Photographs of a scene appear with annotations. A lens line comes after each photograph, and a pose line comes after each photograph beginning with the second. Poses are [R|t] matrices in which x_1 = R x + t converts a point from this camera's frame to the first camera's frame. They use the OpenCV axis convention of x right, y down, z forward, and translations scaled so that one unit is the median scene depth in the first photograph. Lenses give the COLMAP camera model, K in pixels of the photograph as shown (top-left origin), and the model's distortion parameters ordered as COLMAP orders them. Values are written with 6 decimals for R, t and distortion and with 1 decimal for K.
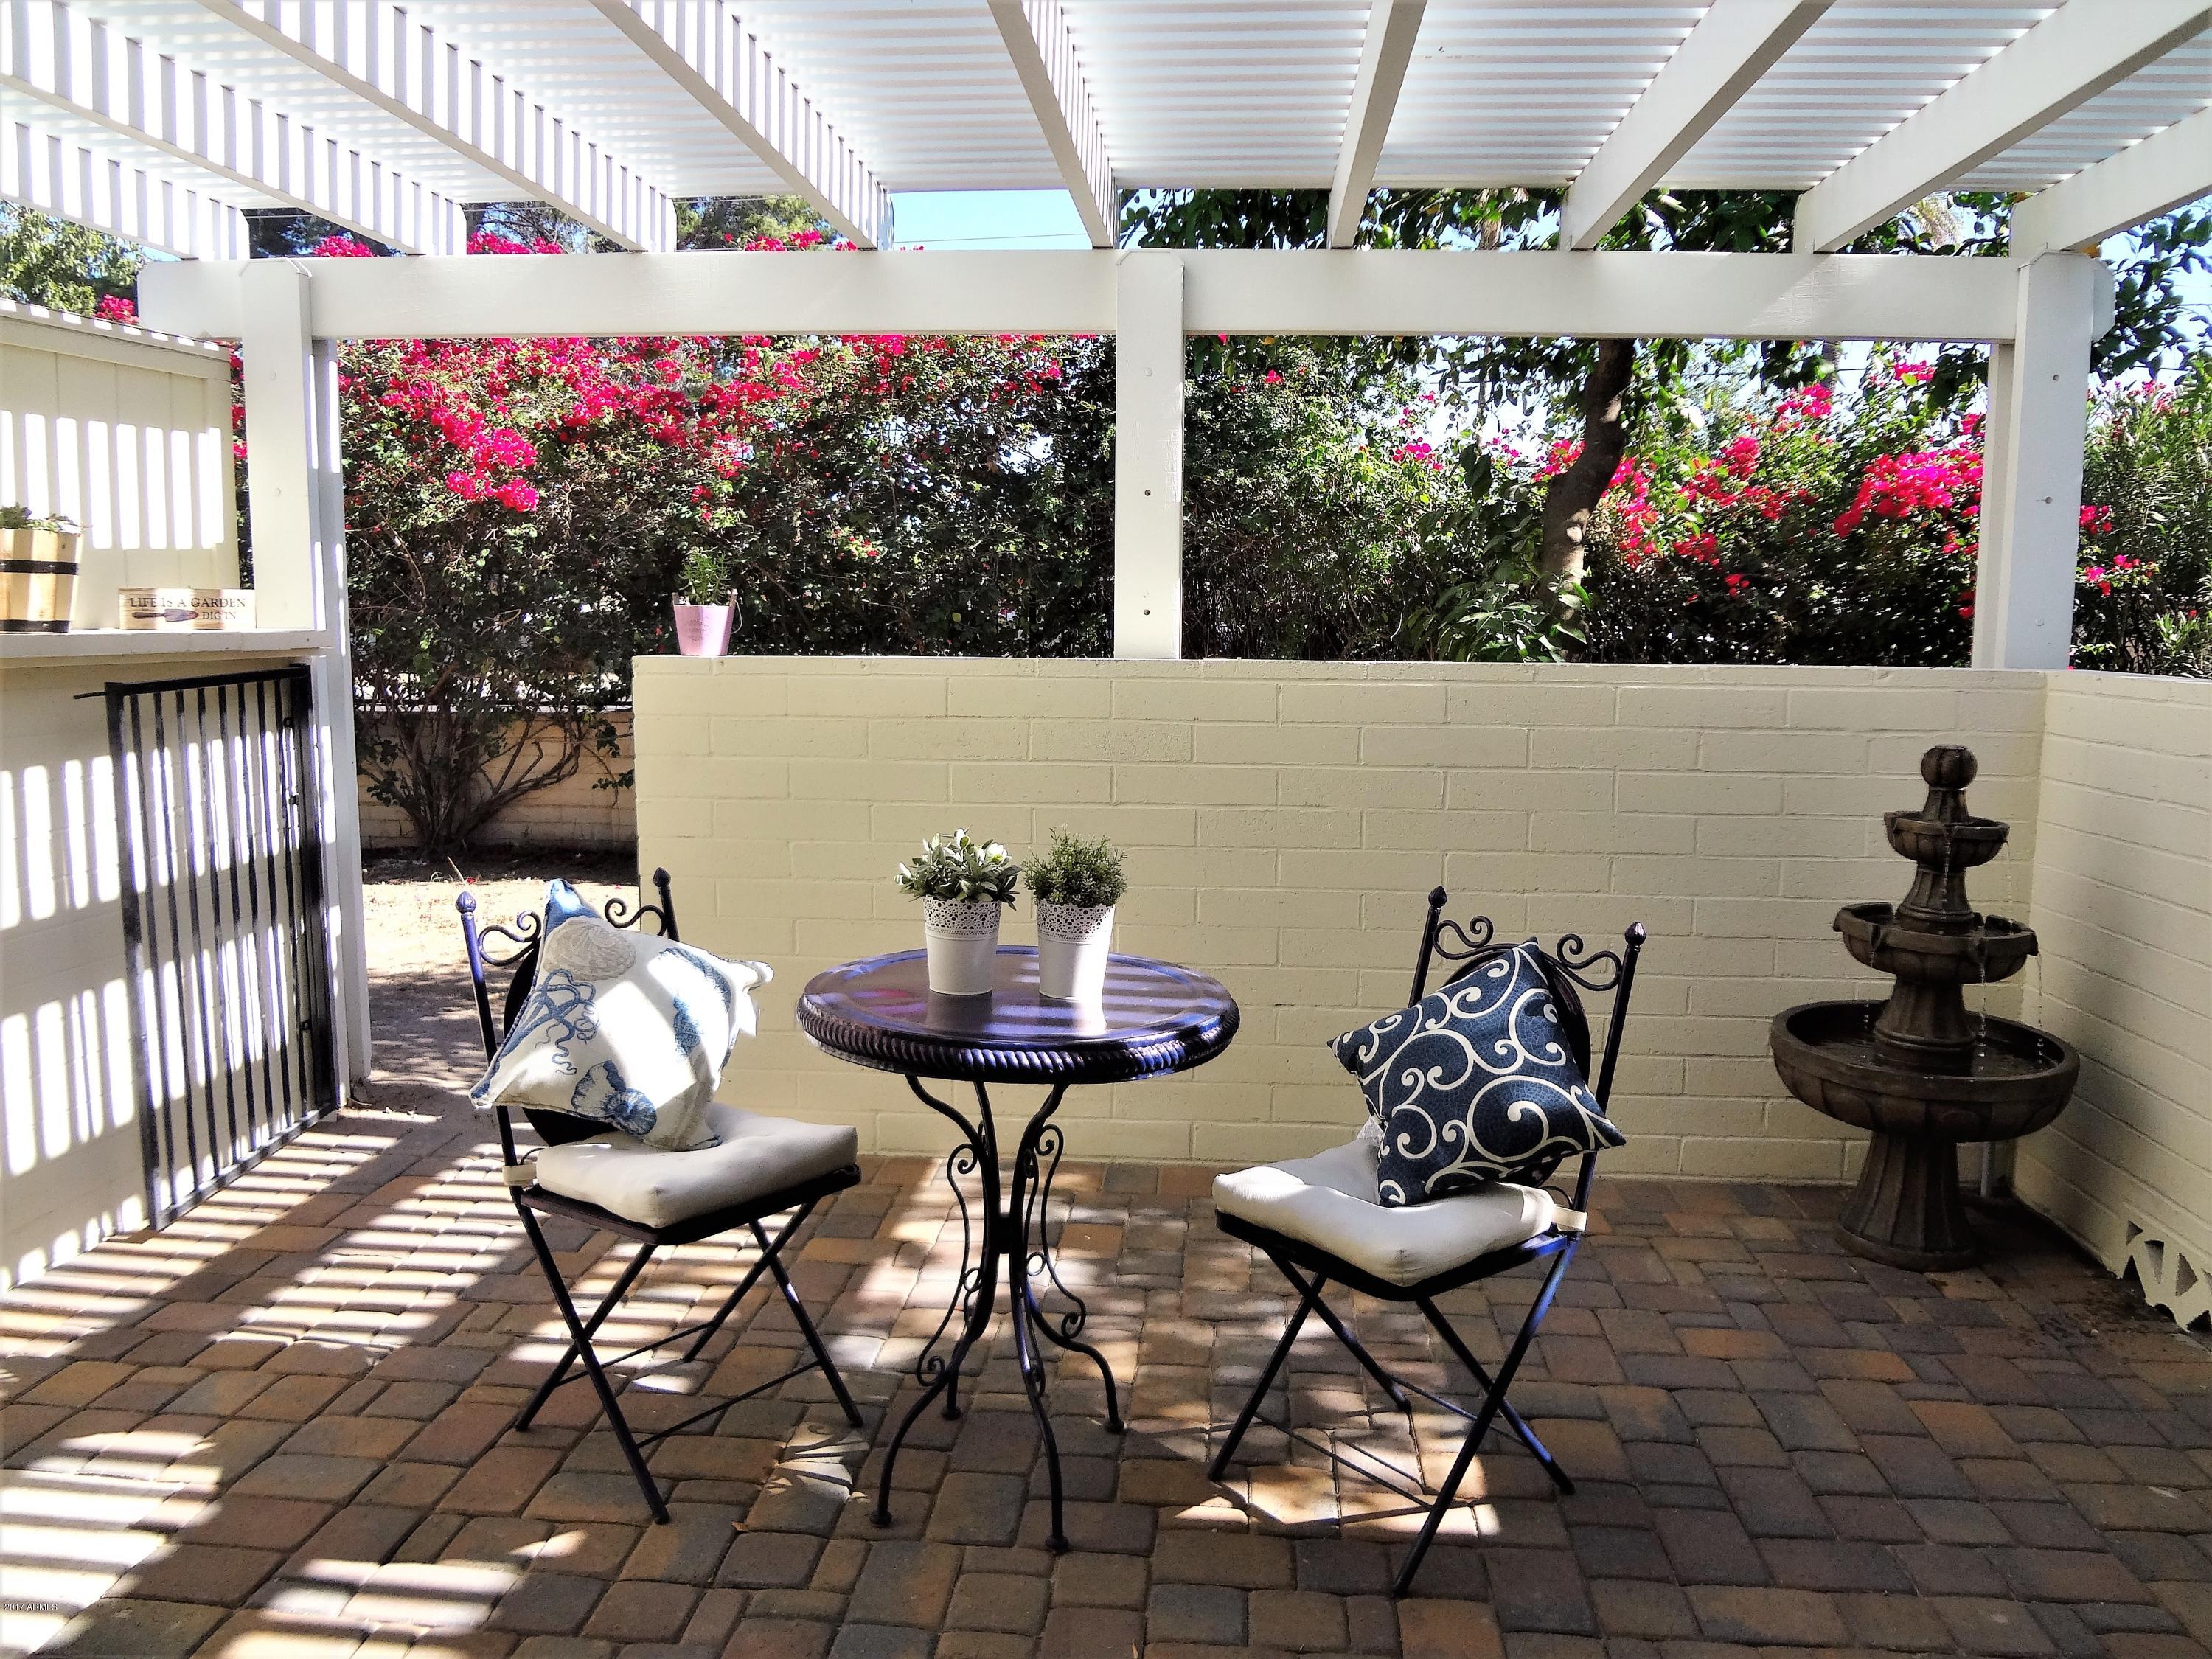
lens RADIAL K [[1632.0, 0, 1093.2], [0, 1632.0, 804.9], [0, 0, 1]] dist [-0.038974, -0.000027]
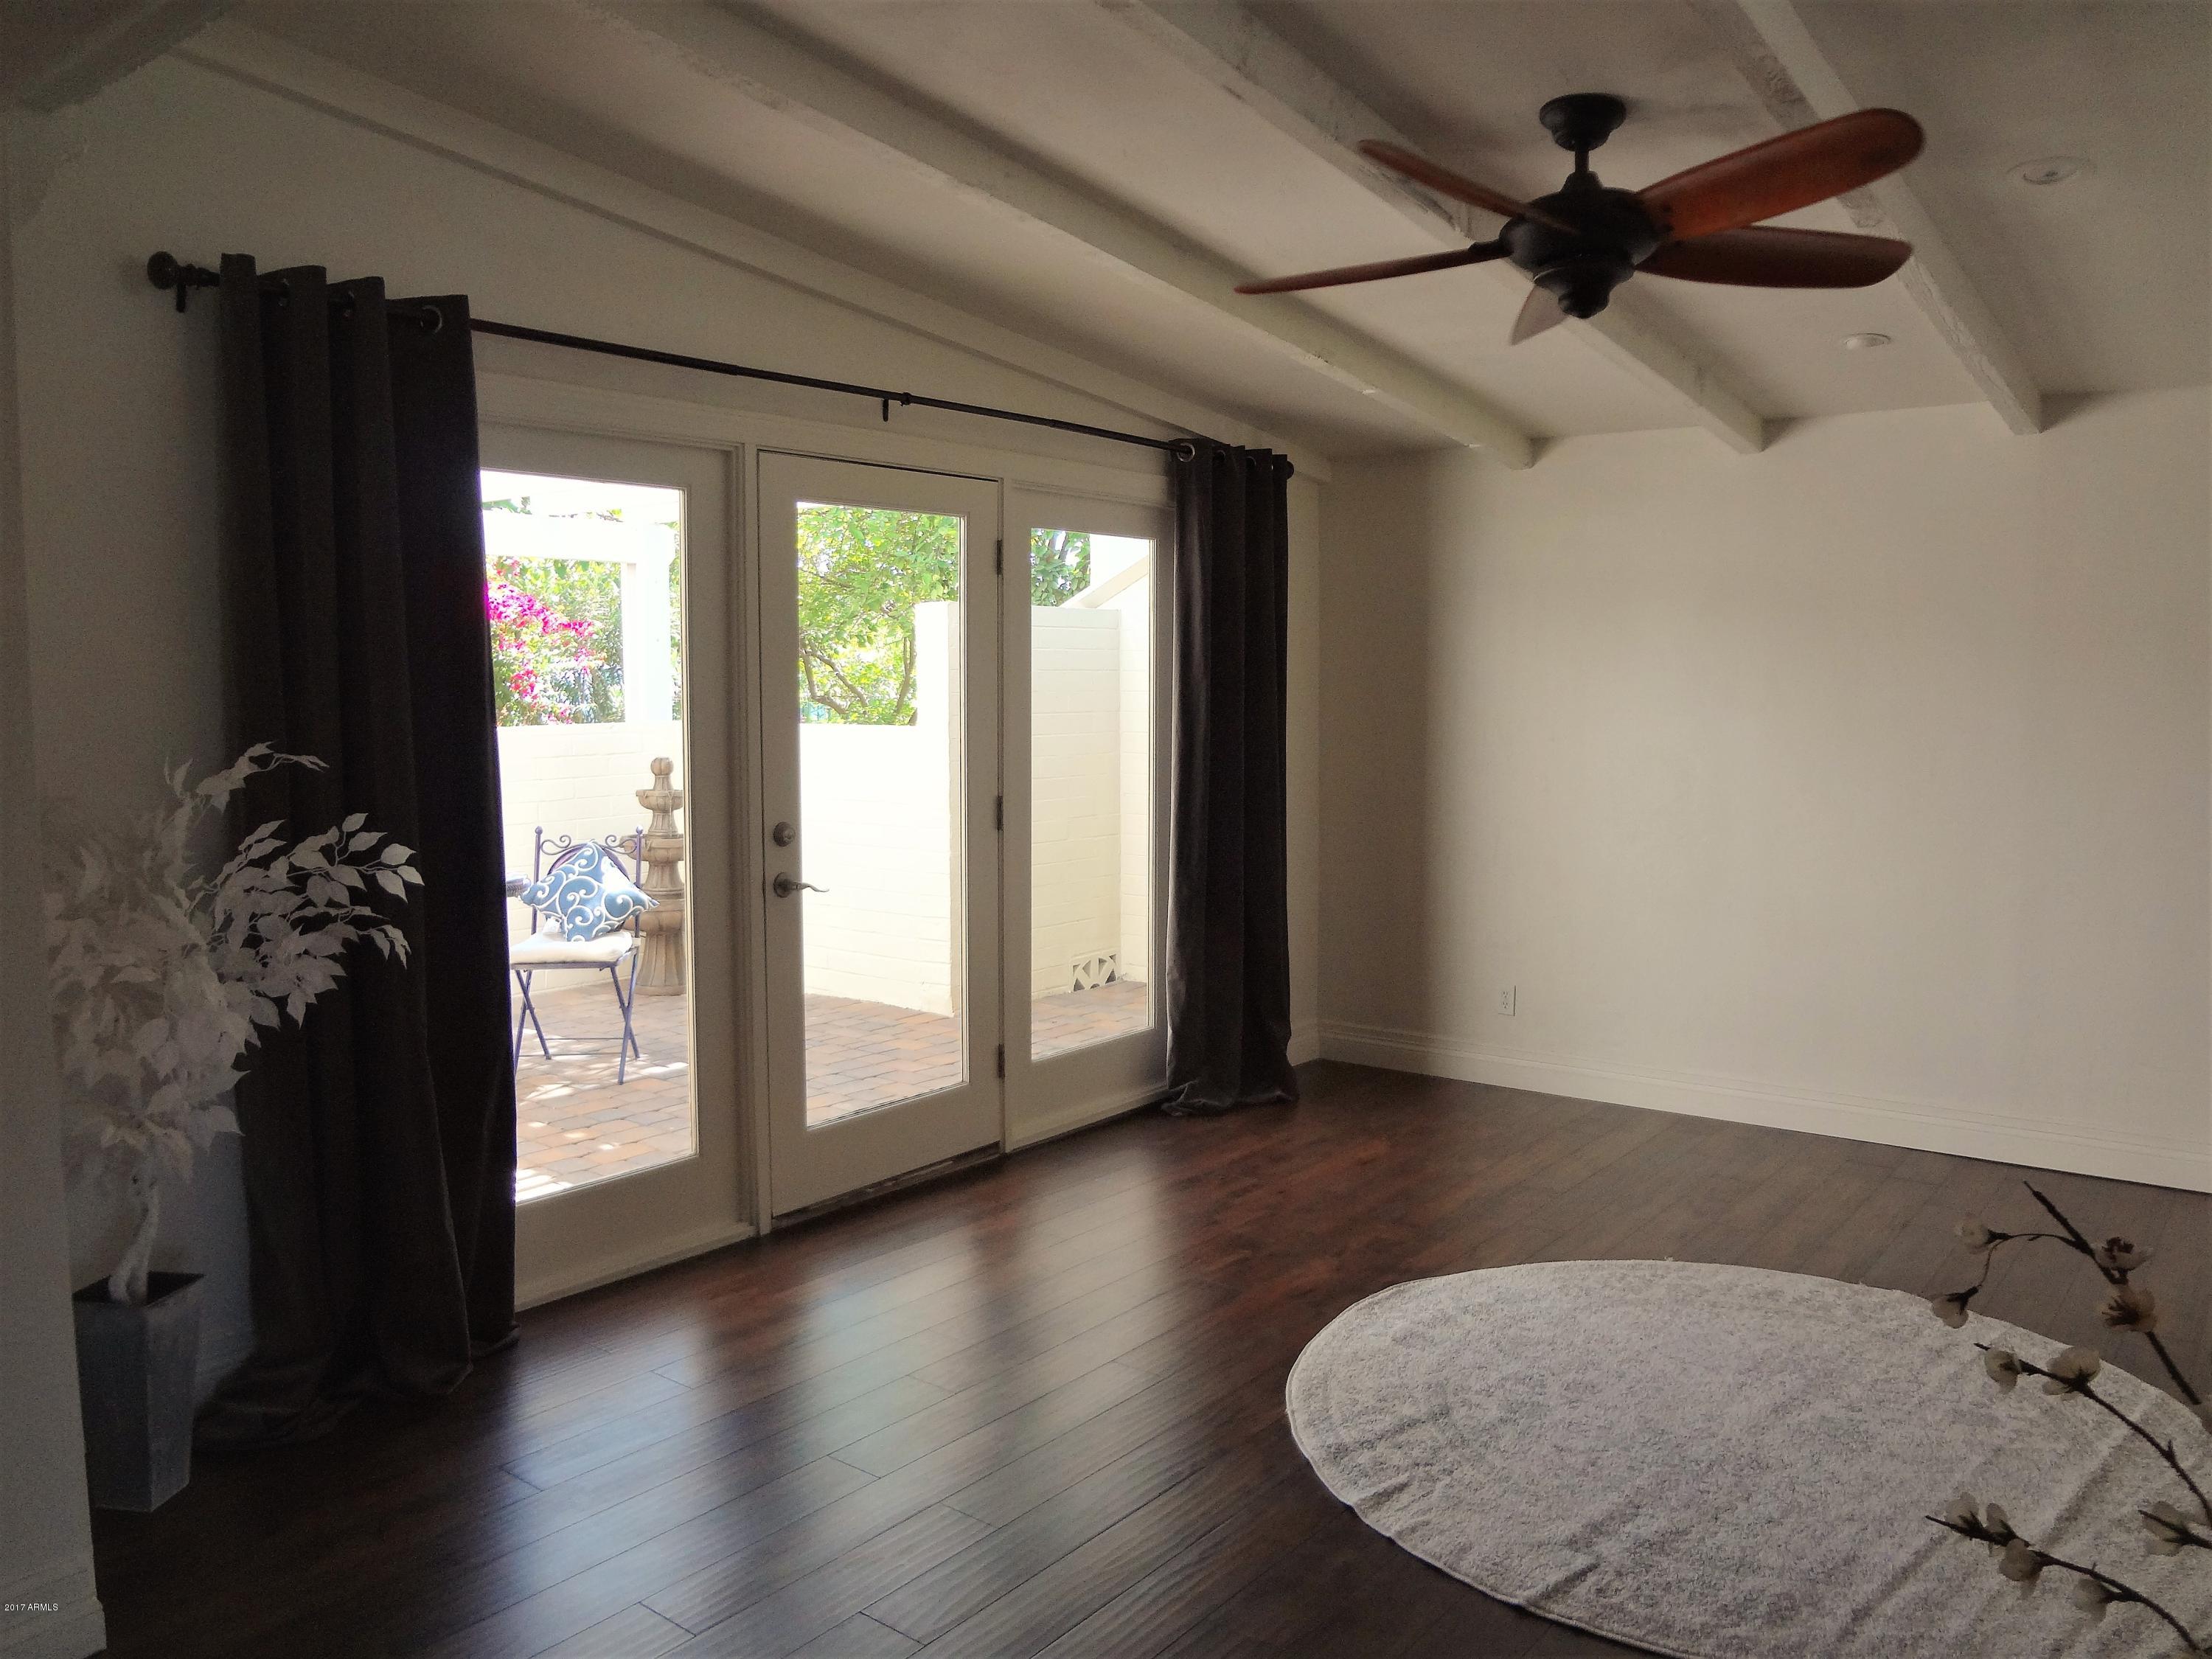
lens RADIAL K [[1632.0, 0, 1093.2], [0, 1632.0, 804.9], [0, 0, 1]] dist [-0.038974, -0.000027]
pose [[0.556935, -0.075463, 0.827121, -1.375462], [0.104184, 0.994345, 0.020568, 0.060989], [-0.823996, 0.074718, 0.561648, -1.028839]]
